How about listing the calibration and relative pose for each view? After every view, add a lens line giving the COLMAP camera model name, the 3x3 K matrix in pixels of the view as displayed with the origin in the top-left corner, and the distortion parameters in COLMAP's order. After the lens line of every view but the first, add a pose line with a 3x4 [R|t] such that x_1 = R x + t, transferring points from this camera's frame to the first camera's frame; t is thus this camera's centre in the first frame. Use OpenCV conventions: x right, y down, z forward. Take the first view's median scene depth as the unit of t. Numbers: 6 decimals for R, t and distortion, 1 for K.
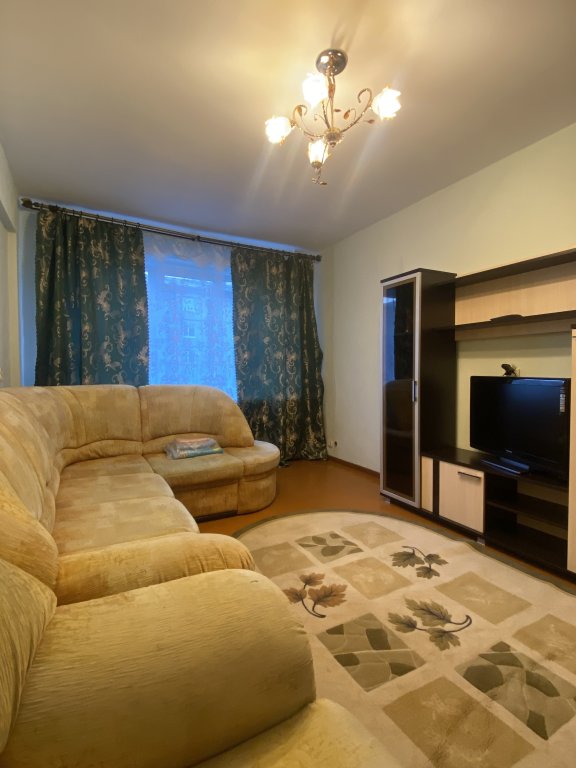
lens RADIAL K [[374.1, 0, 288.0], [0, 374.1, 384.0], [0, 0, 1]] dist [0.063804, -0.065318]
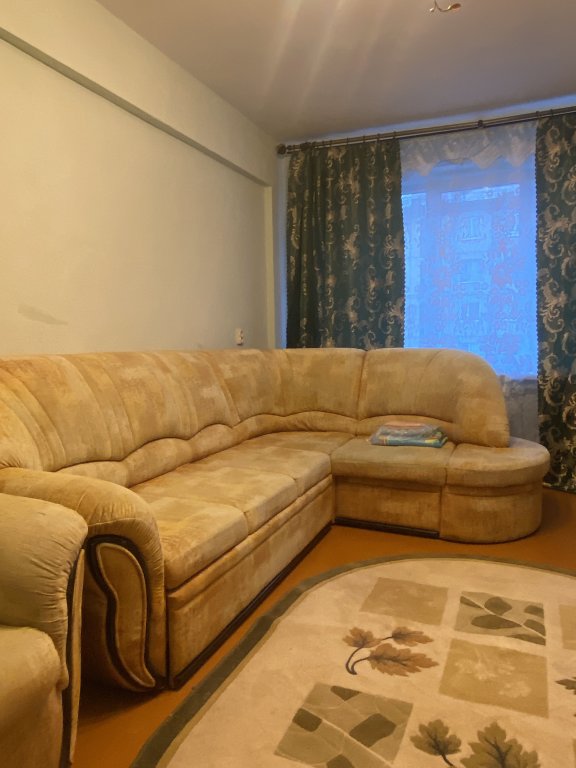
lens RADIAL K [[558.2, 0, 288.0], [0, 558.2, 384.0], [0, 0, 1]] dist [0.118079, -0.143241]
pose [[0.625703, 0.052452, -0.778296, 0.428107], [-0.010613, 0.998217, 0.058740, 0.009879], [0.779989, -0.028494, 0.625144, 0.139054]]
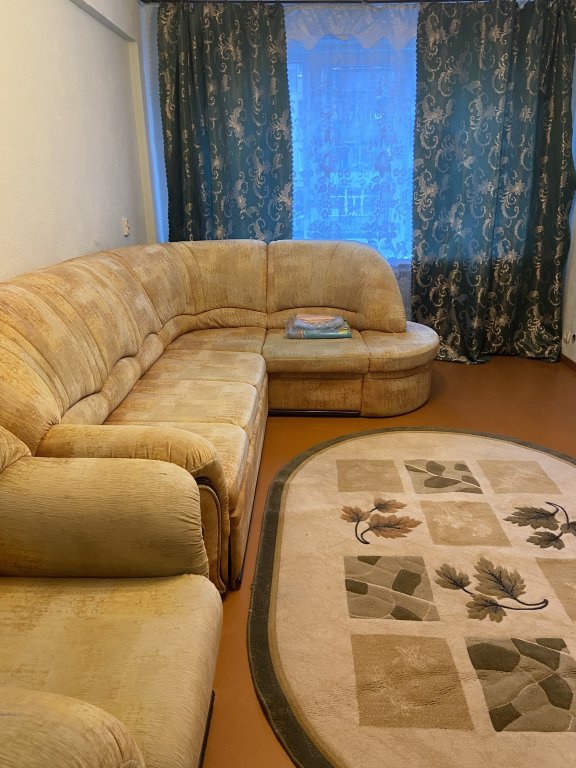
lens RADIAL K [[577.7, 0, 289.7], [0, 577.7, 374.4], [0, 0, 1]] dist [0.131807, -0.161055]
pose [[0.862563, 0.145606, -0.484545, 0.284696], [-0.002414, 0.958868, 0.283843, -0.076676], [0.505944, -0.243662, 0.827435, -0.059672]]
